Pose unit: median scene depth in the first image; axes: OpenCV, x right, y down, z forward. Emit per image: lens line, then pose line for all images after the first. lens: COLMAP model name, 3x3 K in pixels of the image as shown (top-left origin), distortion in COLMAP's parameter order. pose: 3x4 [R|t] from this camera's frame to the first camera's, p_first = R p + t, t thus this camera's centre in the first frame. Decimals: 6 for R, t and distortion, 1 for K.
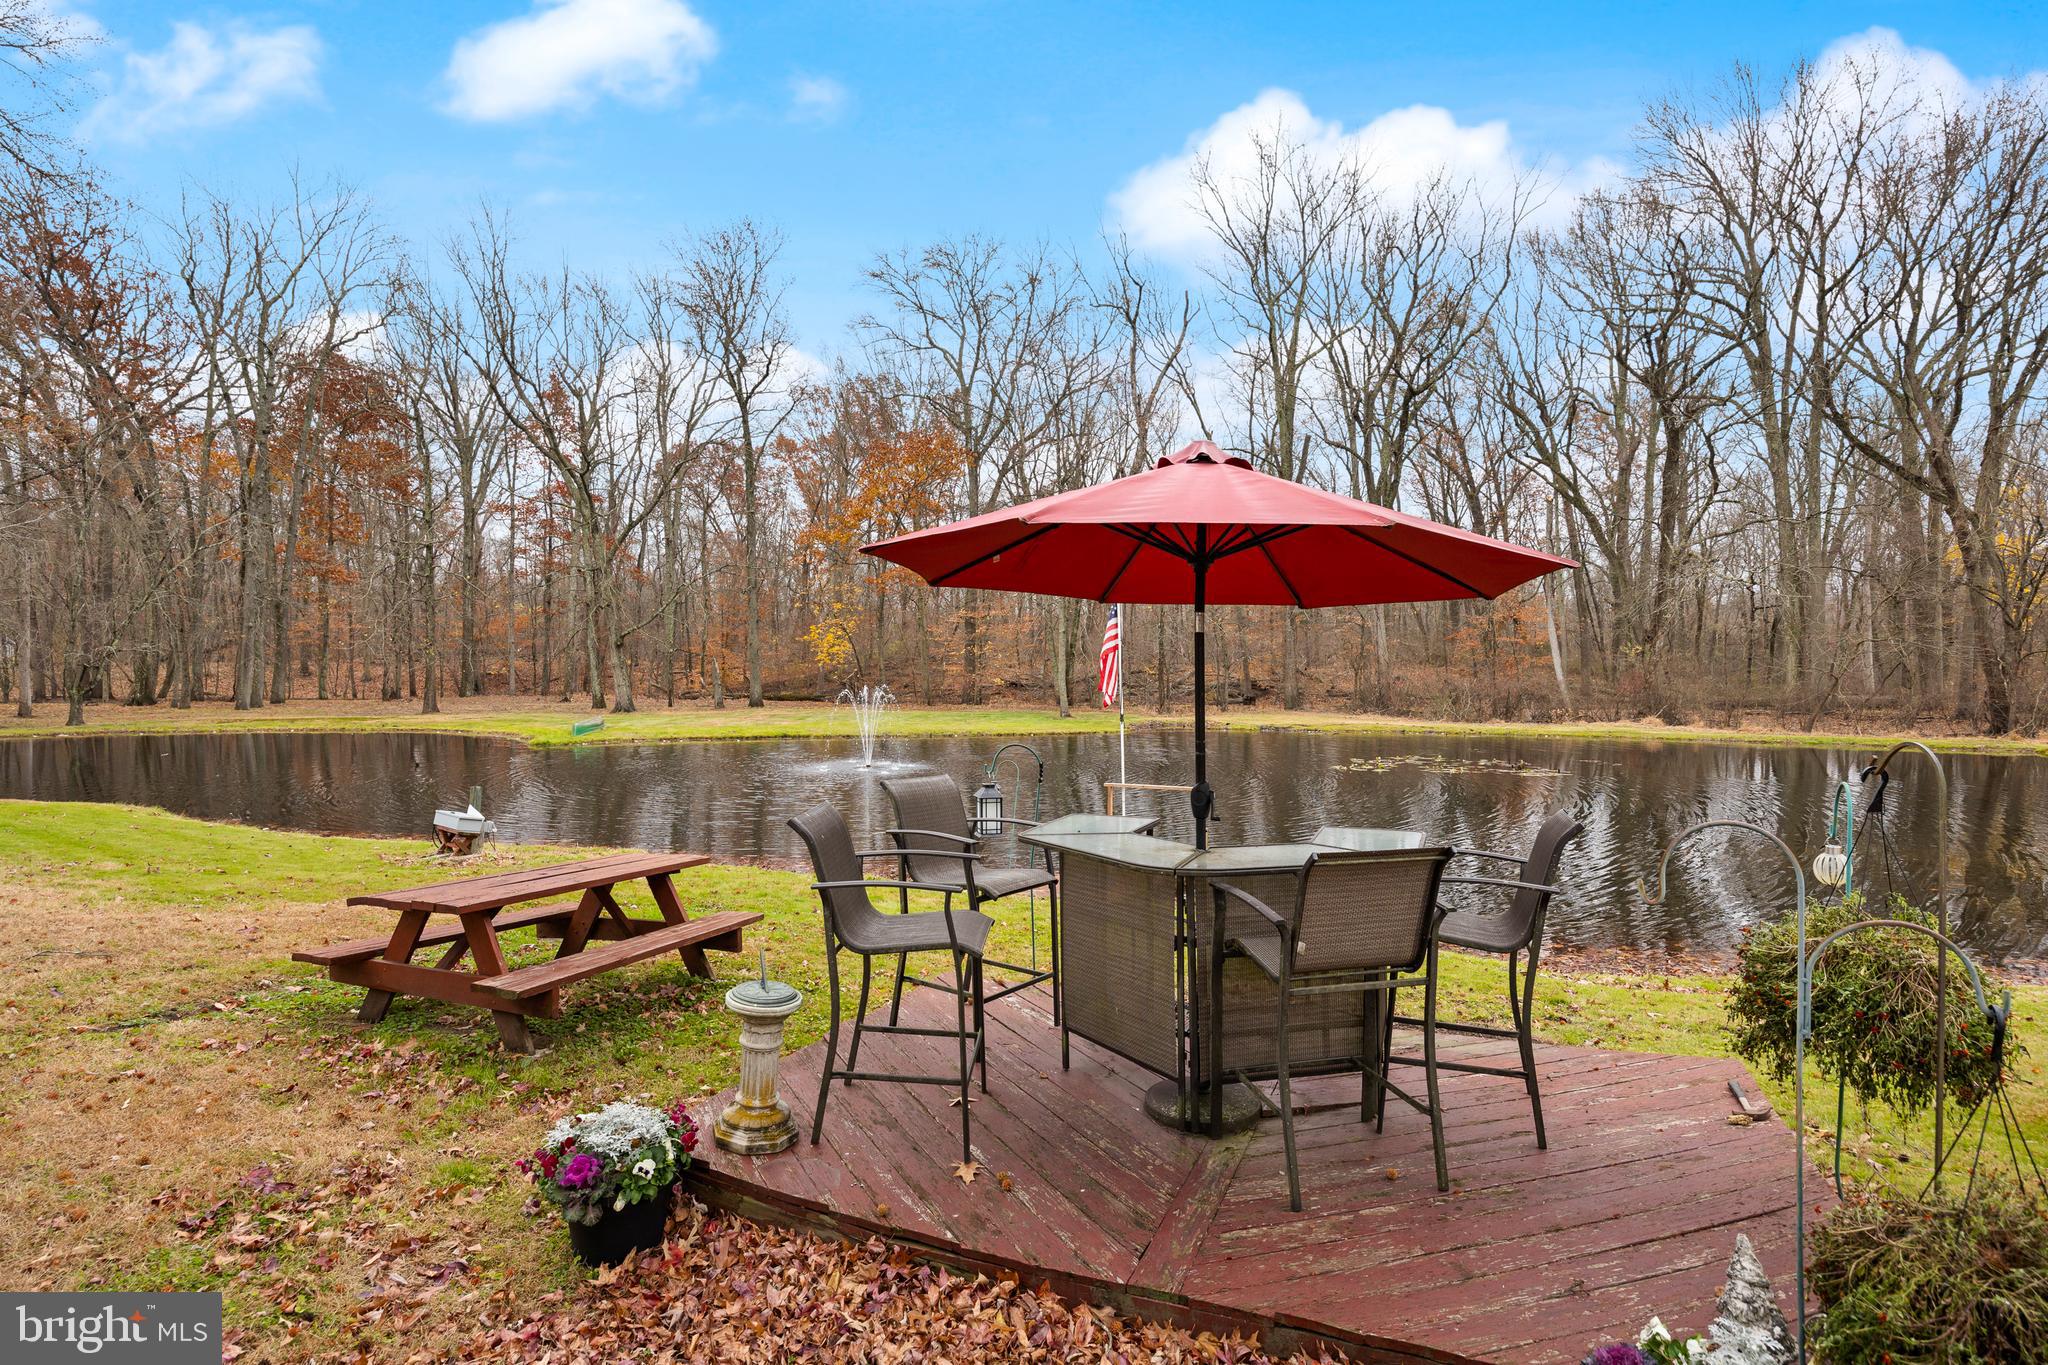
lens RADIAL K [[1084.0, 0, 1015.2], [0, 1084.0, 687.8], [0, 0, 1]] dist [0.001027, 0.000245]
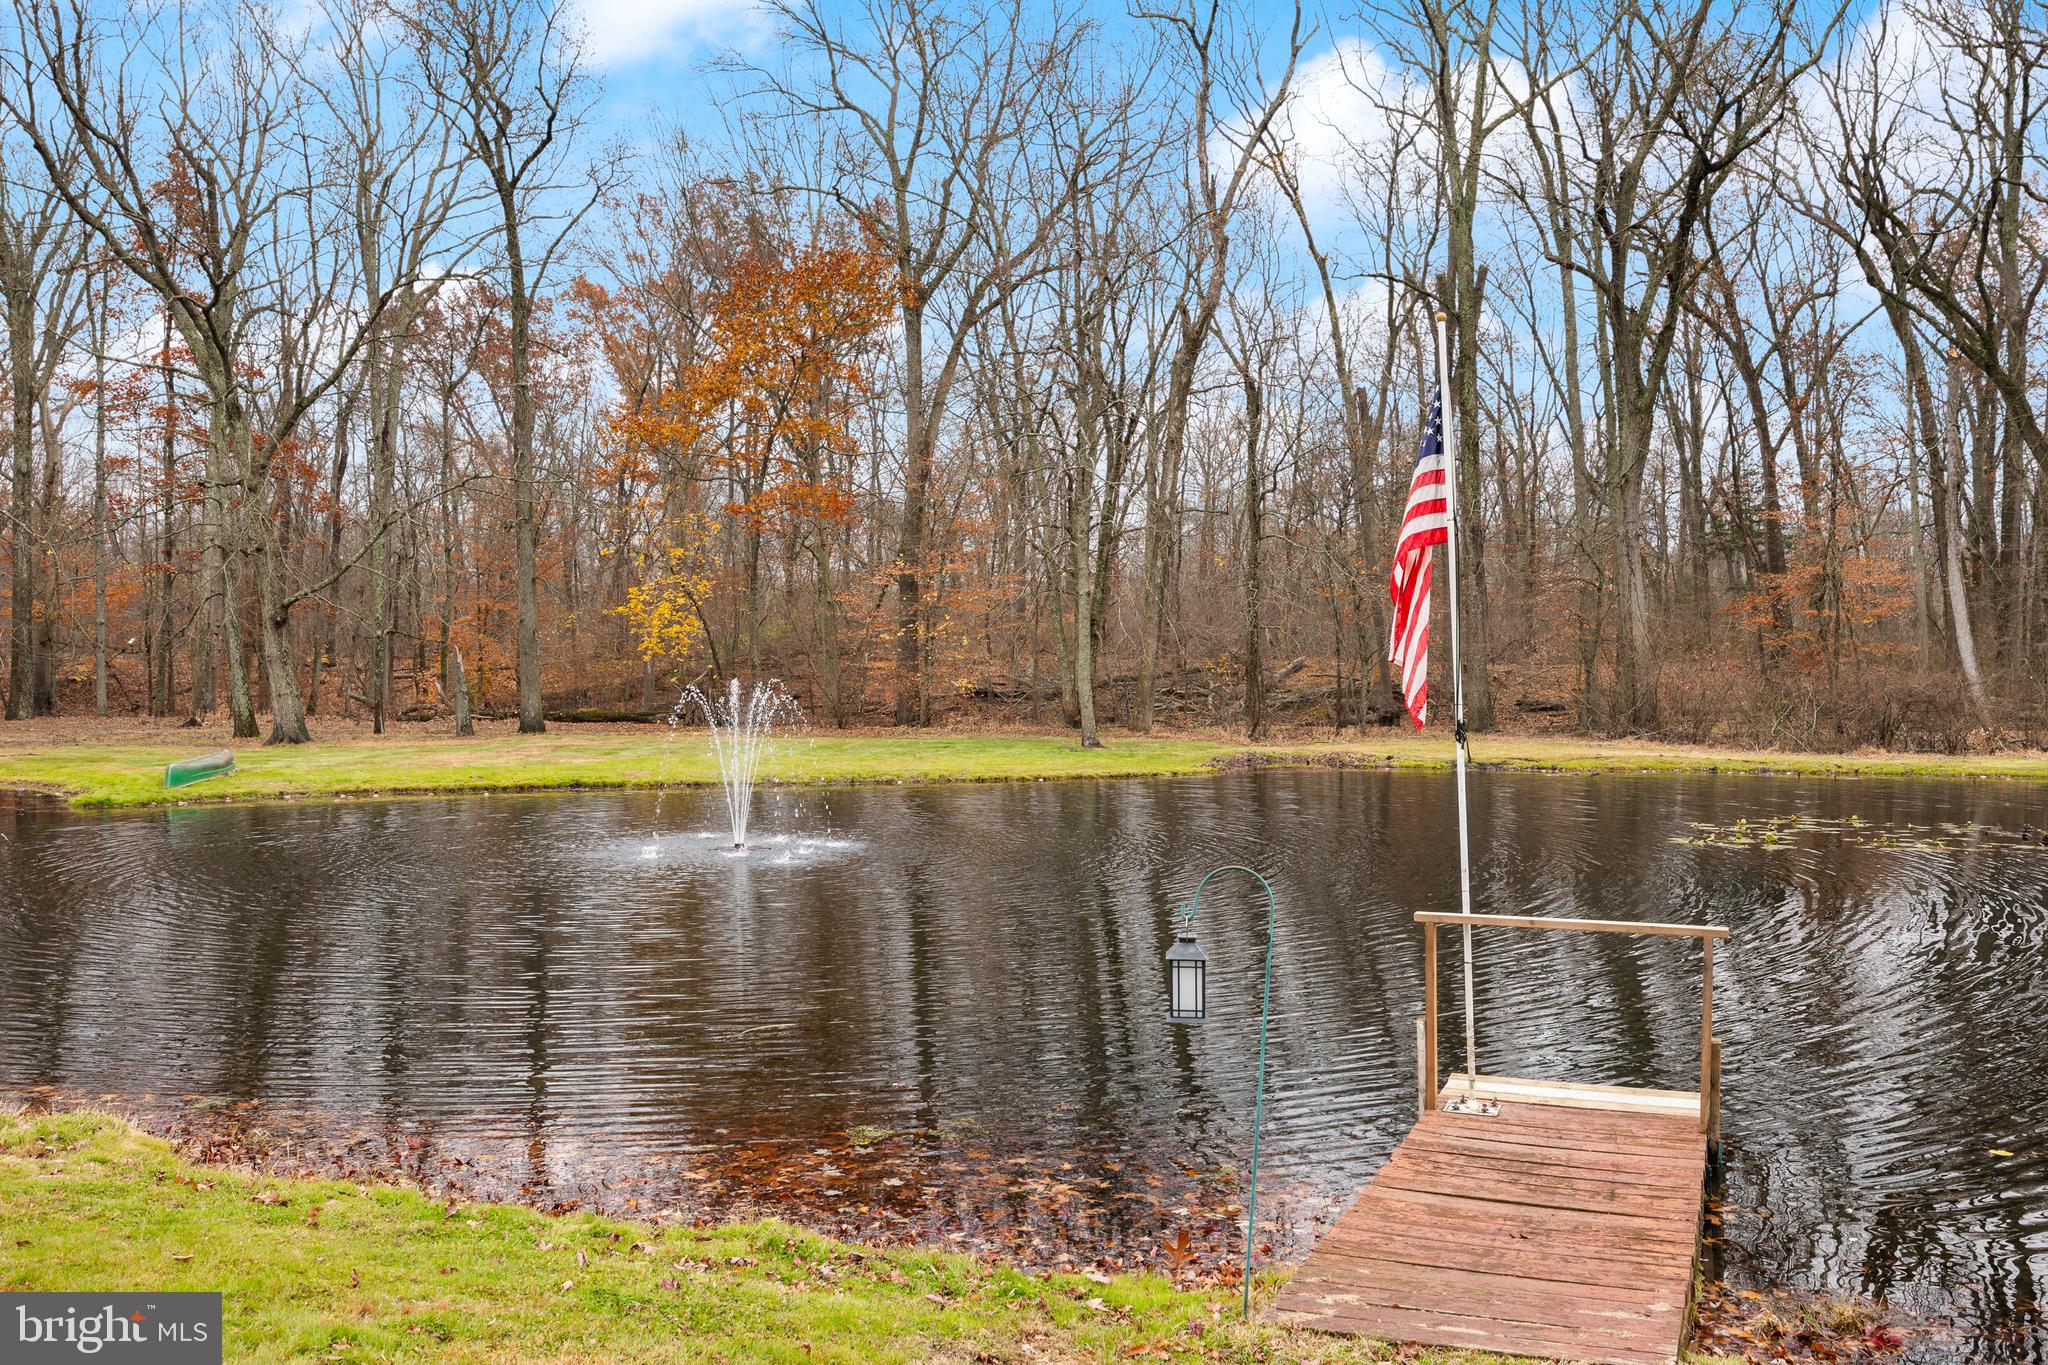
lens RADIAL K [[1704.7, 0, 1018.1], [0, 1704.7, 694.0], [0, 0, 1]] dist [0.008027, -0.008518]
pose [[0.999416, -0.004389, 0.033892, -0.015710], [0.004651, 0.999960, -0.007646, 0.004695], [-0.033857, 0.007799, 0.999396, 0.099138]]
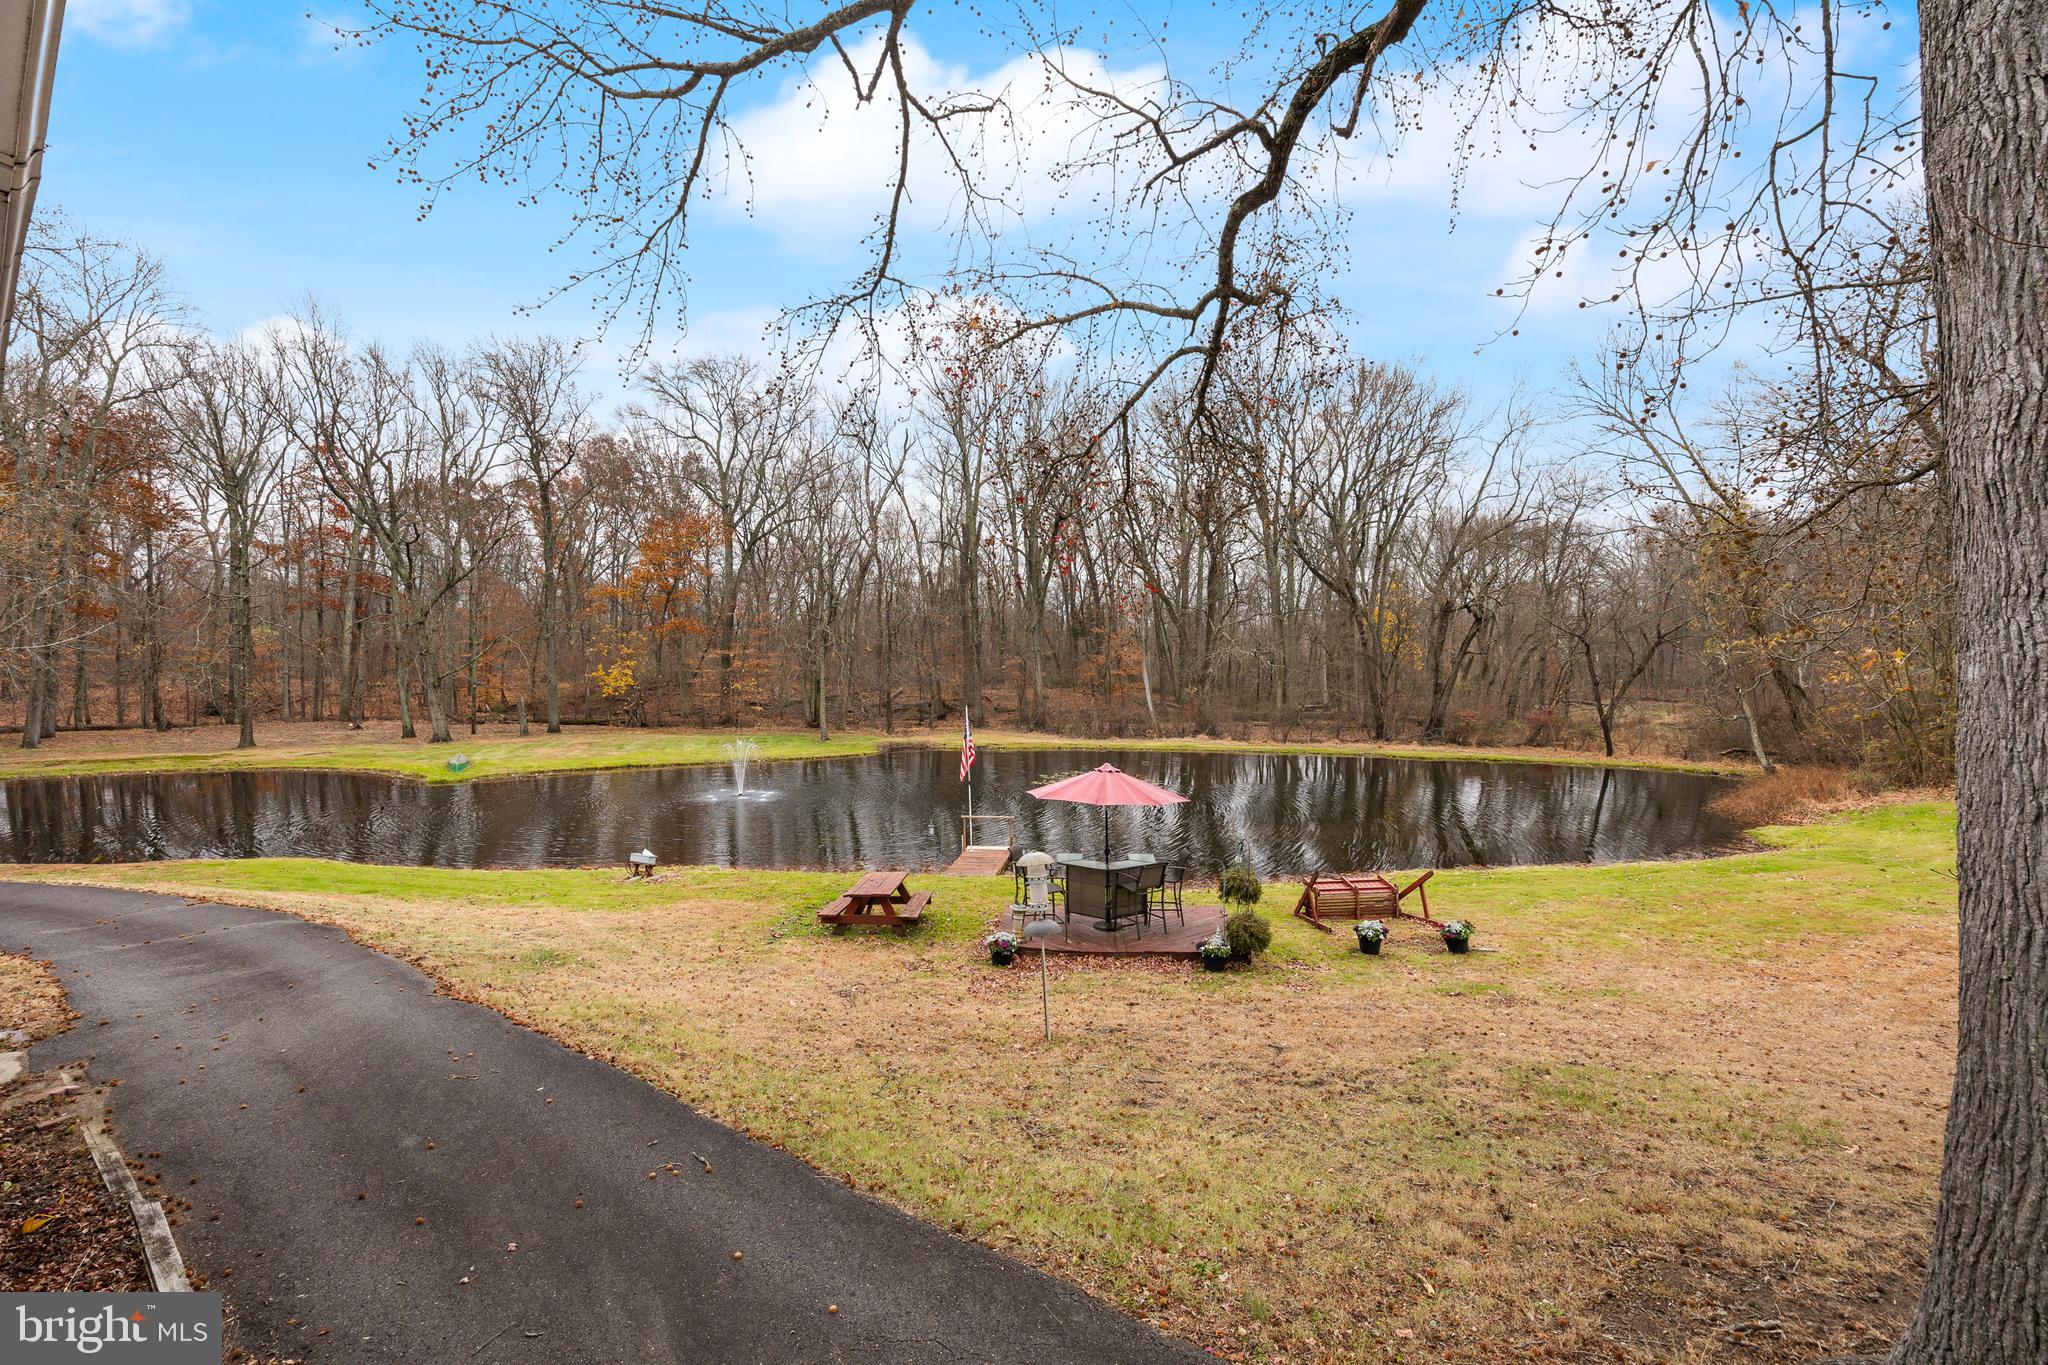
lens RADIAL K [[944.2, 0, 1017.7], [0, 944.2, 676.9], [0, 0, 1]] dist [-0.012810, -0.000247]
pose [[0.943607, -0.001821, 0.331063, -0.089711], [0.002902, 0.999992, -0.002769, -0.037043], [-0.331055, 0.003573, 0.943605, -0.152245]]
